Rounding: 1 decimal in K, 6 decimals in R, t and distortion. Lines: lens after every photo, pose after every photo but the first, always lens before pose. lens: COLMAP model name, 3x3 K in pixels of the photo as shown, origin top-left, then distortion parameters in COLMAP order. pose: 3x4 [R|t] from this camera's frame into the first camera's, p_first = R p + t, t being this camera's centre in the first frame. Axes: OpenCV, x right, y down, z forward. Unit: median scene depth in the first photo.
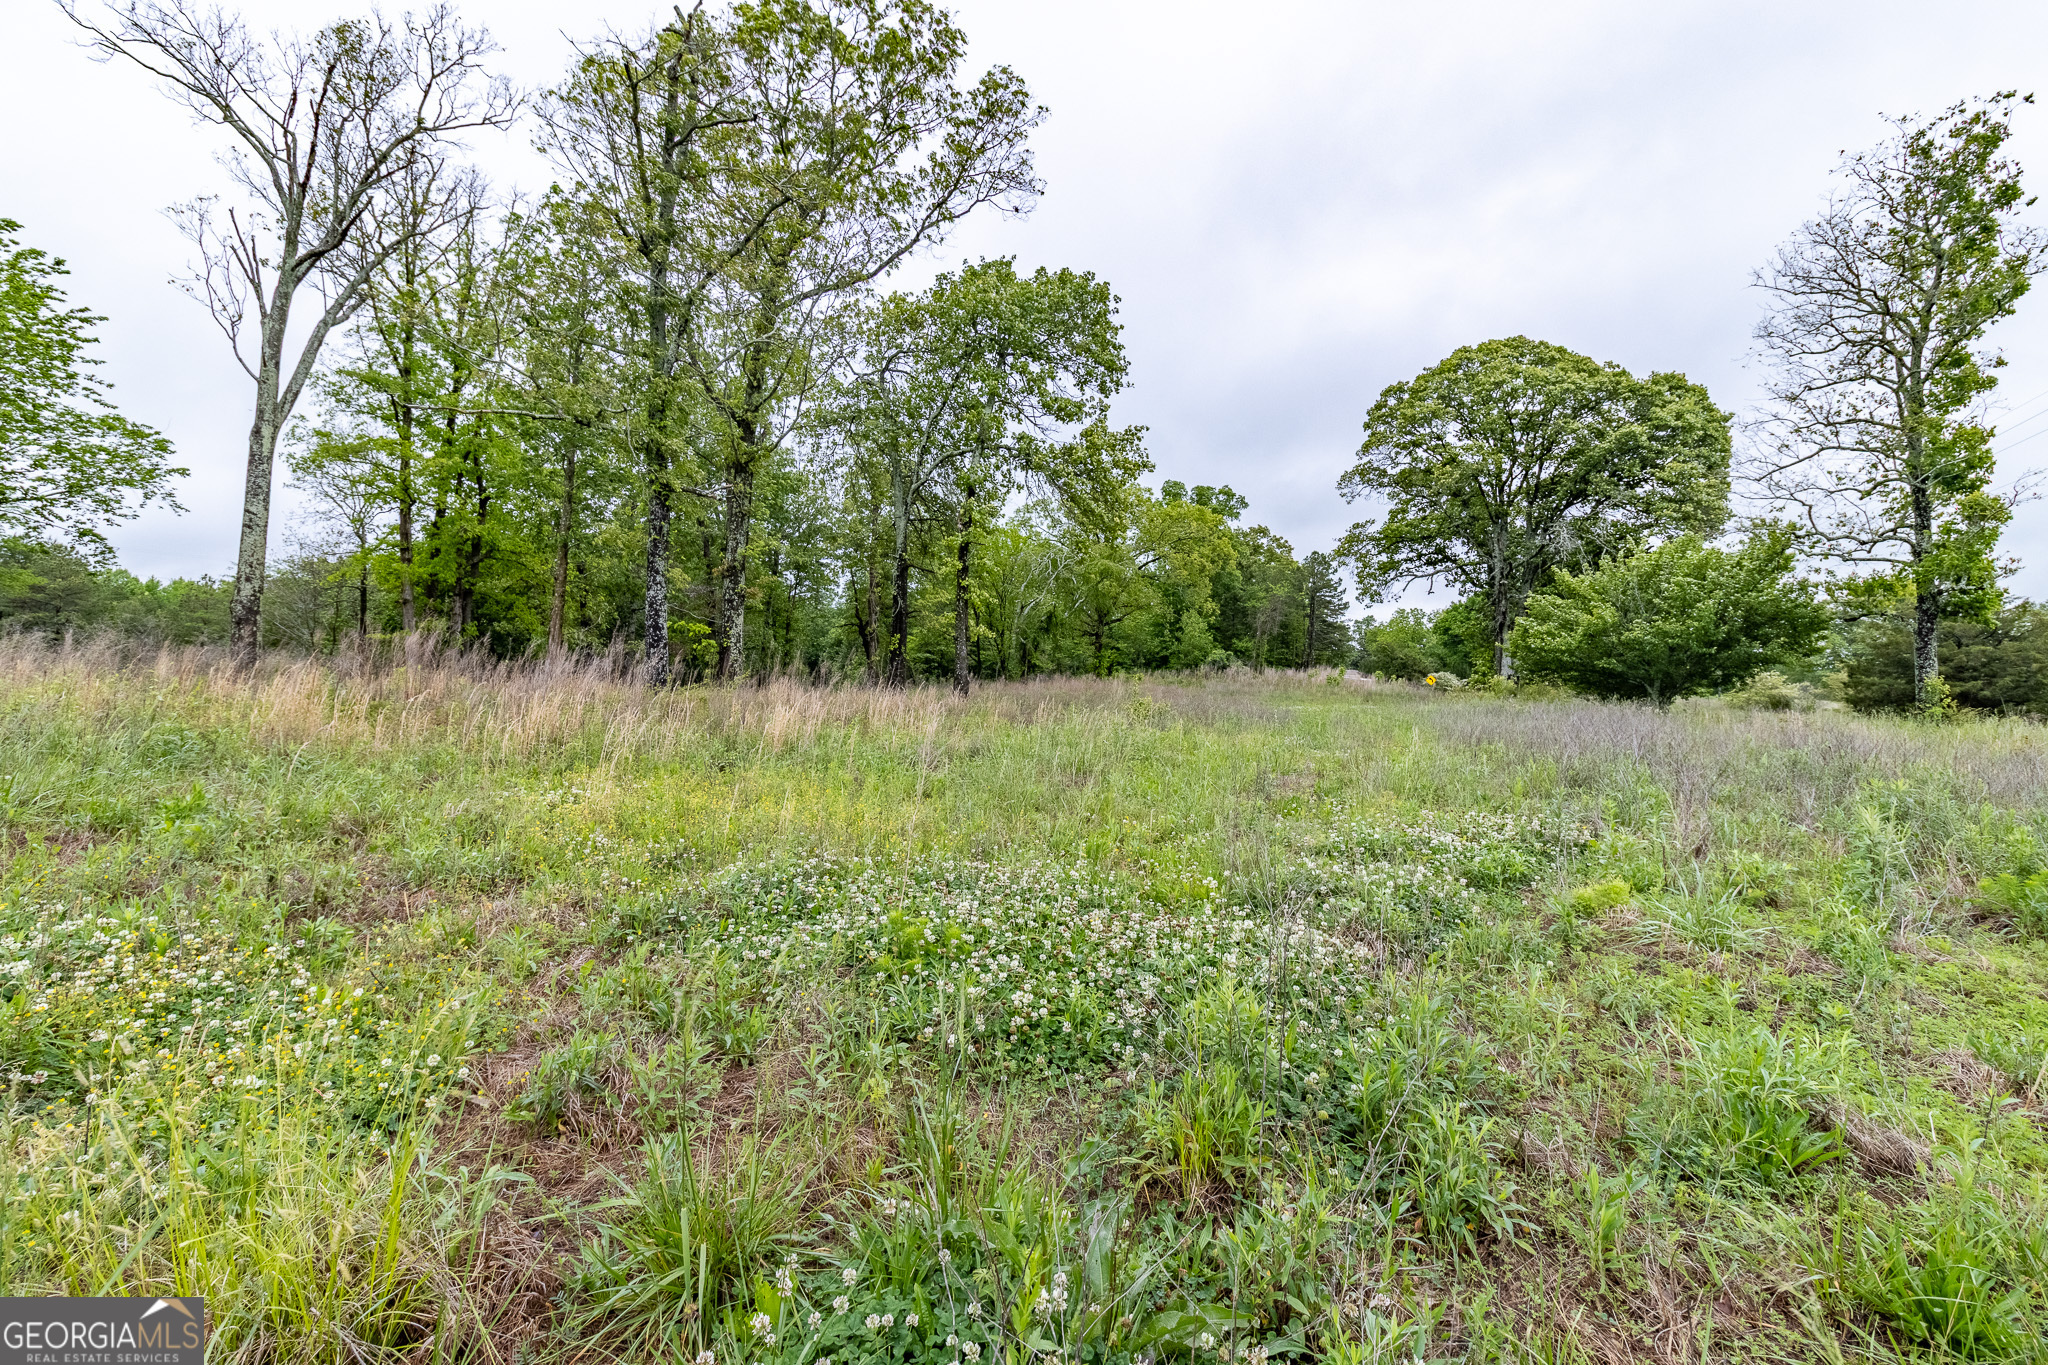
lens RADIAL K [[963.2, 0, 1046.2], [0, 963.2, 655.2], [0, 0, 1]] dist [0.003786, 0.001633]
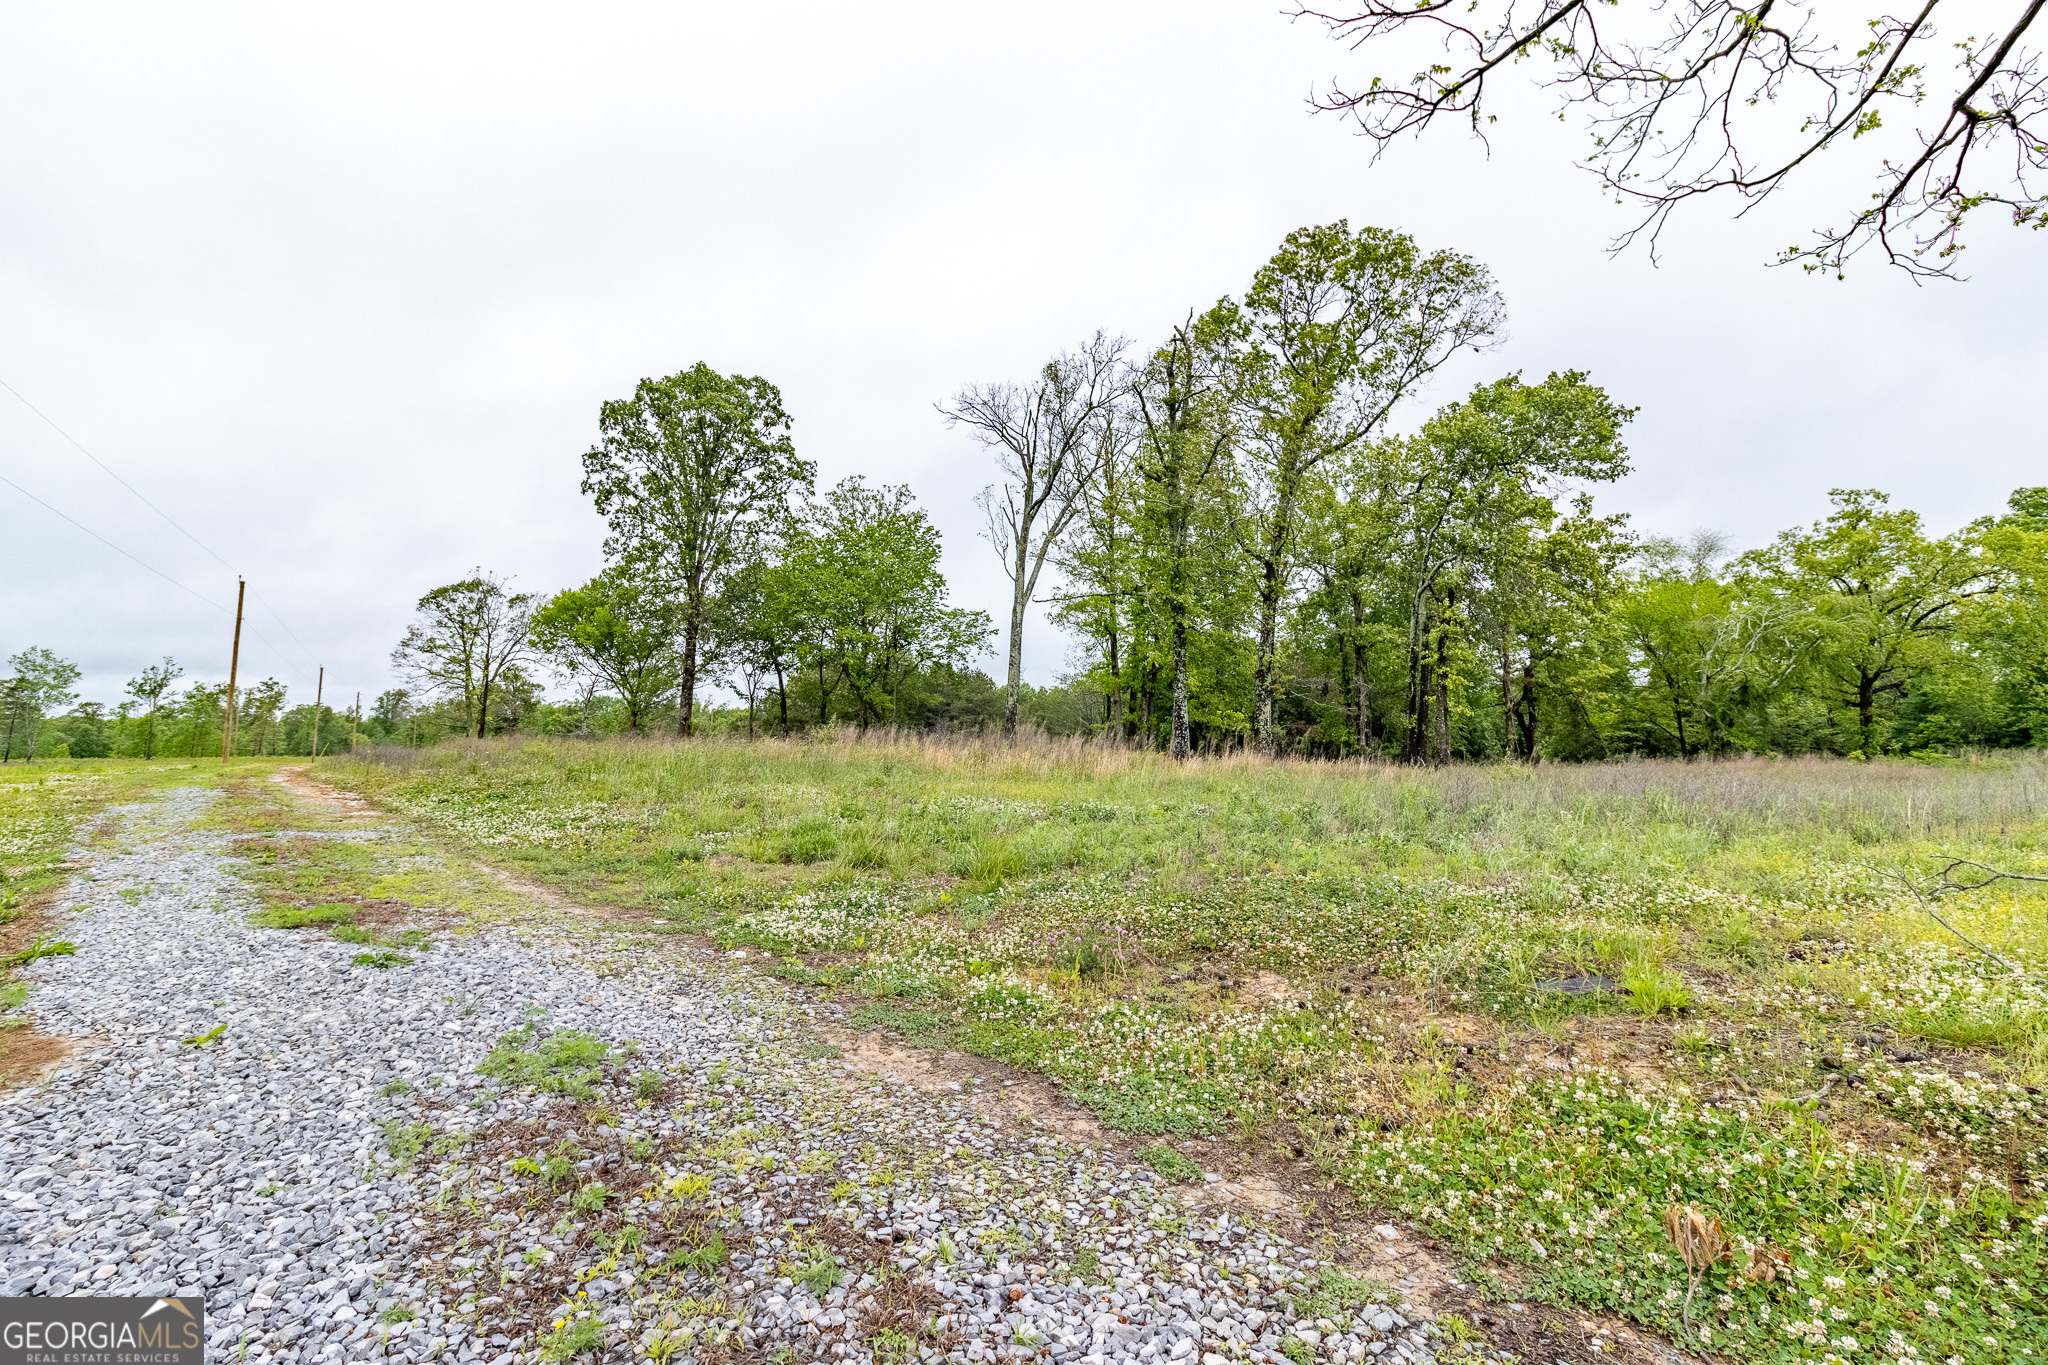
lens RADIAL K [[970.7, 0, 1035.0], [0, 970.7, 684.4], [0, 0, 1]] dist [-0.000223, 0.000716]
pose [[0.720831, -0.049754, -0.691323, 0.377767], [0.011881, 0.998161, -0.059448, 0.006963], [0.693009, 0.034638, 0.720096, -0.208778]]
